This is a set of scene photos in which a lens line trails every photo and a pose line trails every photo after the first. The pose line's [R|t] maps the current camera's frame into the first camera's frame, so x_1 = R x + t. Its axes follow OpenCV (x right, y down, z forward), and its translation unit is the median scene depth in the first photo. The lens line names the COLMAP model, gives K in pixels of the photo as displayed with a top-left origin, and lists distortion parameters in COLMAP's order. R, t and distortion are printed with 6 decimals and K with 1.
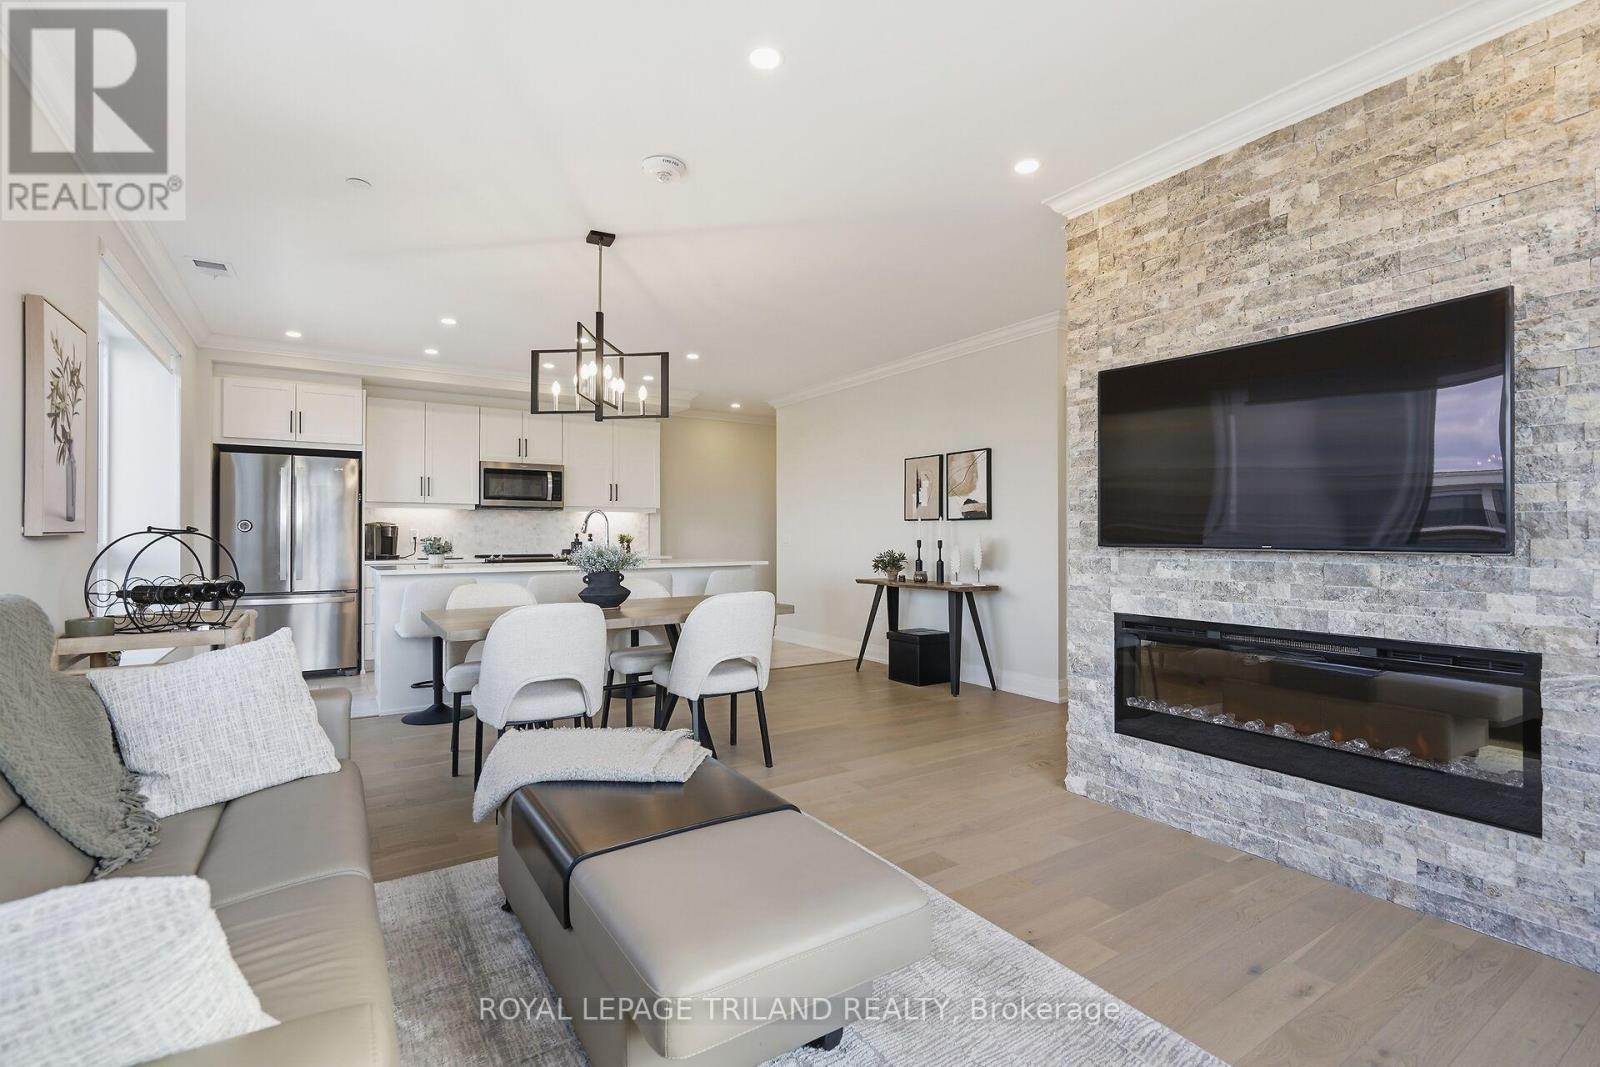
lens RADIAL K [[729.8, 0, 793.2], [0, 729.8, 533.6], [0, 0, 1]] dist [-0.002077, 0.001444]
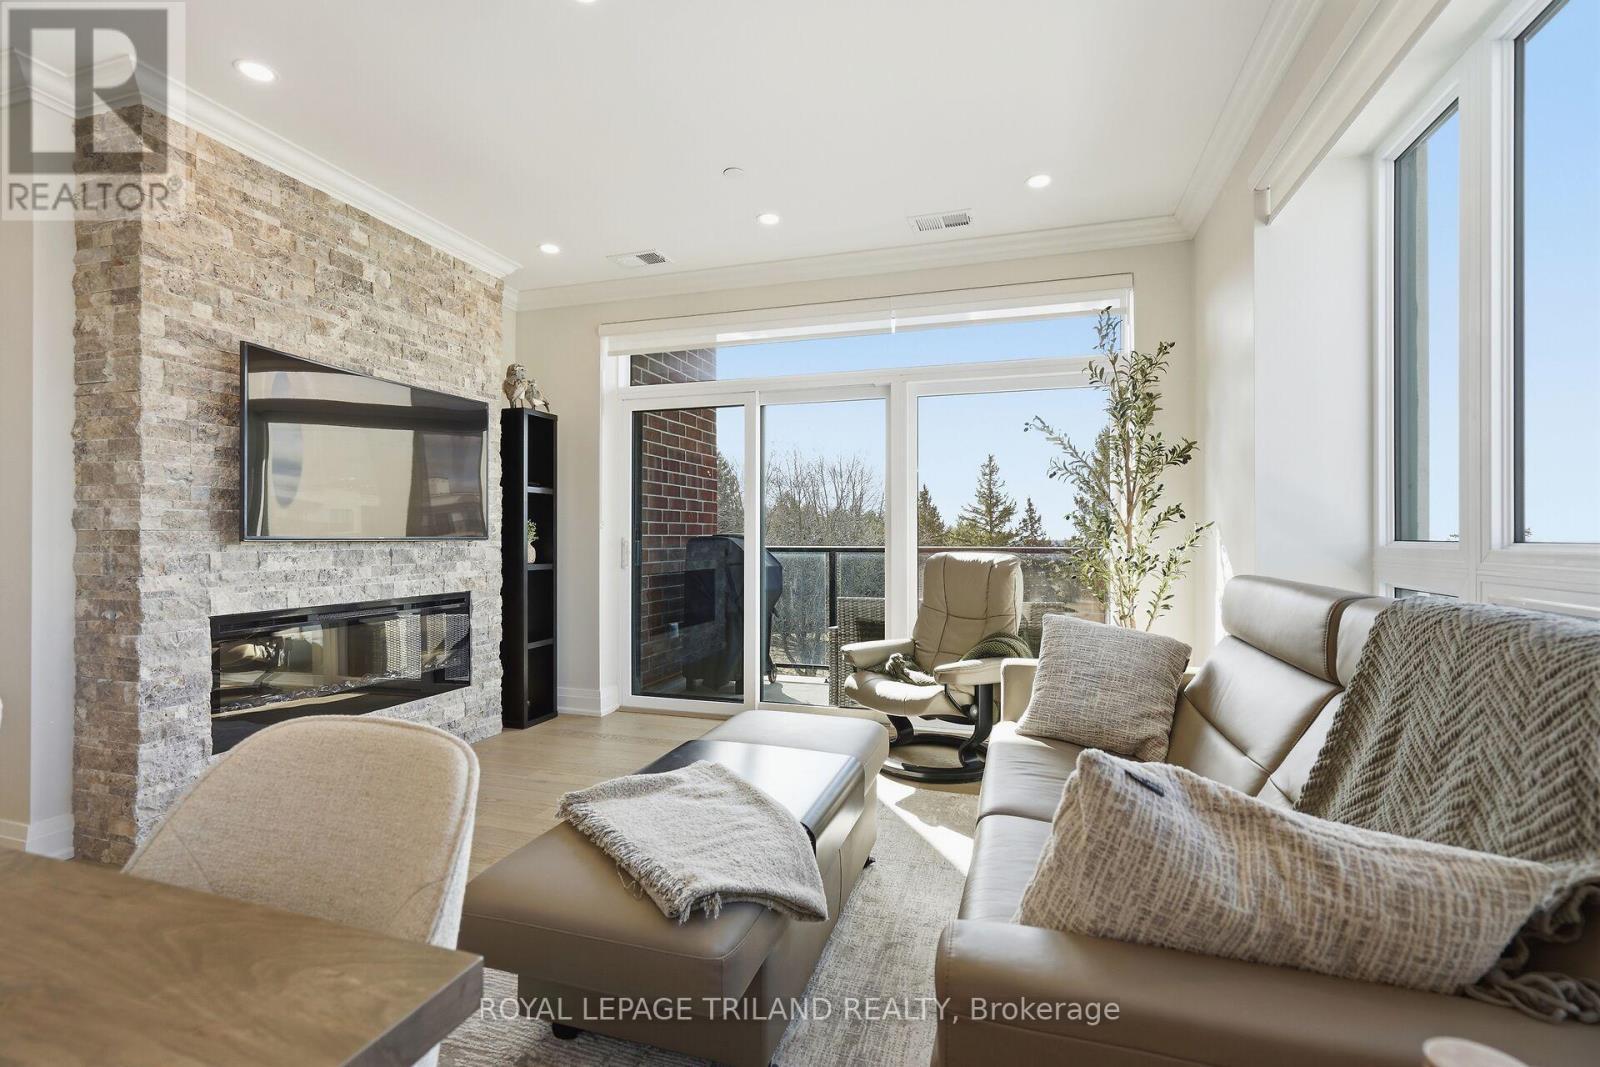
lens RADIAL K [[729.8, 0, 796.5], [0, 729.8, 539.2], [0, 0, 1]] dist [-0.002077, 0.001444]
pose [[-0.640664, -0.005192, 0.767804, -0.771569], [-0.004942, 0.999984, 0.002639, 0.012857], [-0.767806, -0.002103, -0.640679, 1.184457]]
